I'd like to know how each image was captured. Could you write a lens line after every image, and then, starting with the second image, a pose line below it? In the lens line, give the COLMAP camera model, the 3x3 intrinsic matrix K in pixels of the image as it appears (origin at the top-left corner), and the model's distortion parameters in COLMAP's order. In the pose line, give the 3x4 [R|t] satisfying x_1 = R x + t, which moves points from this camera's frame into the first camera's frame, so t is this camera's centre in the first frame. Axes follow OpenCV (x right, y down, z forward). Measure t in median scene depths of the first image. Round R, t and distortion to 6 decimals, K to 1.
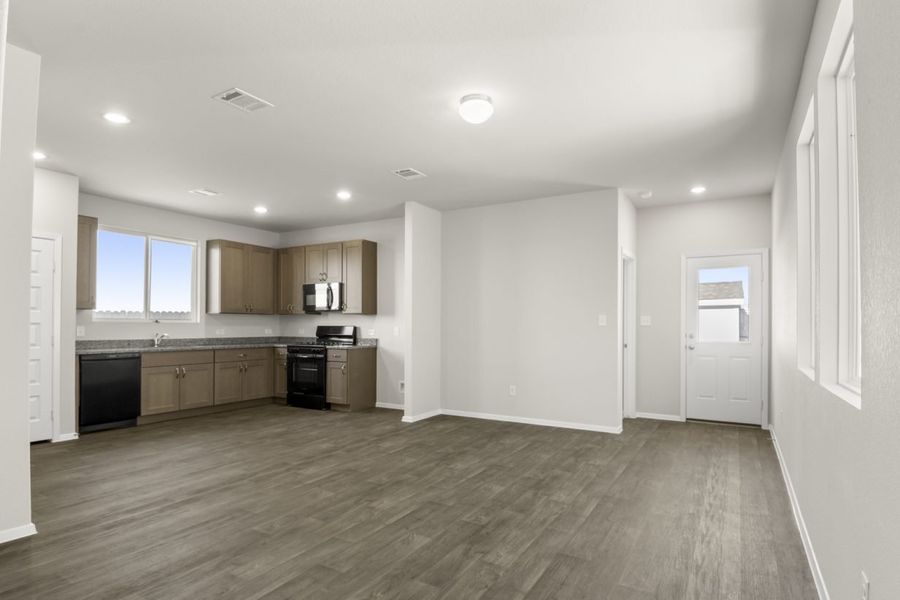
lens RADIAL K [[477.0, 0, 467.2], [0, 477.0, 321.9], [0, 0, 1]] dist [0.017663, -0.027920]
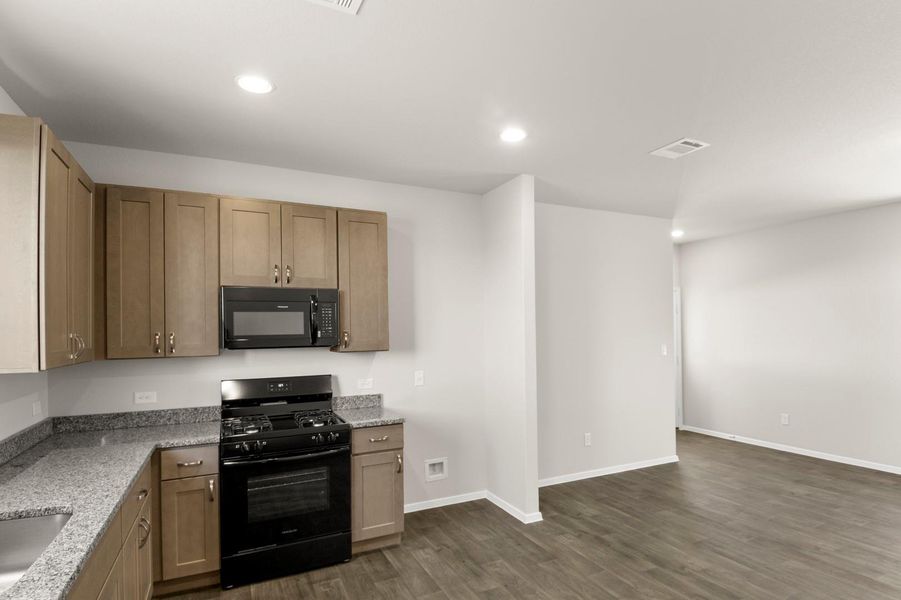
lens RADIAL K [[477.5, 0, 465.2], [0, 477.5, 323.3], [0, 0, 1]] dist [0.017663, -0.027920]
pose [[0.561103, 0.000775, 0.827746, -0.625959], [0.007611, 0.999952, -0.006095, -0.045592], [-0.827711, 0.009720, 0.561070, 0.638599]]
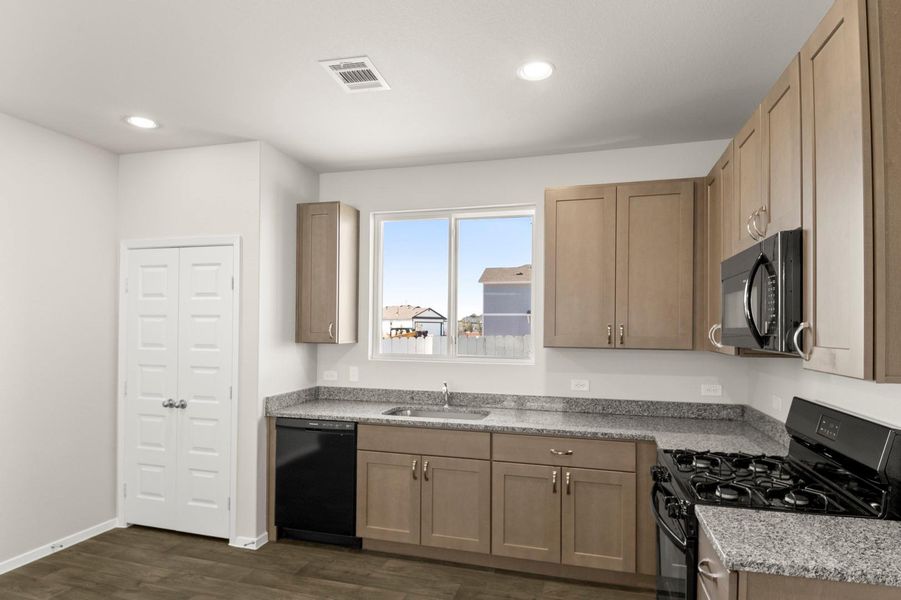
lens RADIAL K [[477.5, 0, 465.3], [0, 477.5, 323.0], [0, 0, 1]] dist [0.017663, -0.027920]
pose [[0.249297, -0.012023, -0.968352, -0.090659], [0.001829, 0.999927, -0.011945, -0.038044], [0.968425, 0.001207, 0.249301, 0.828995]]
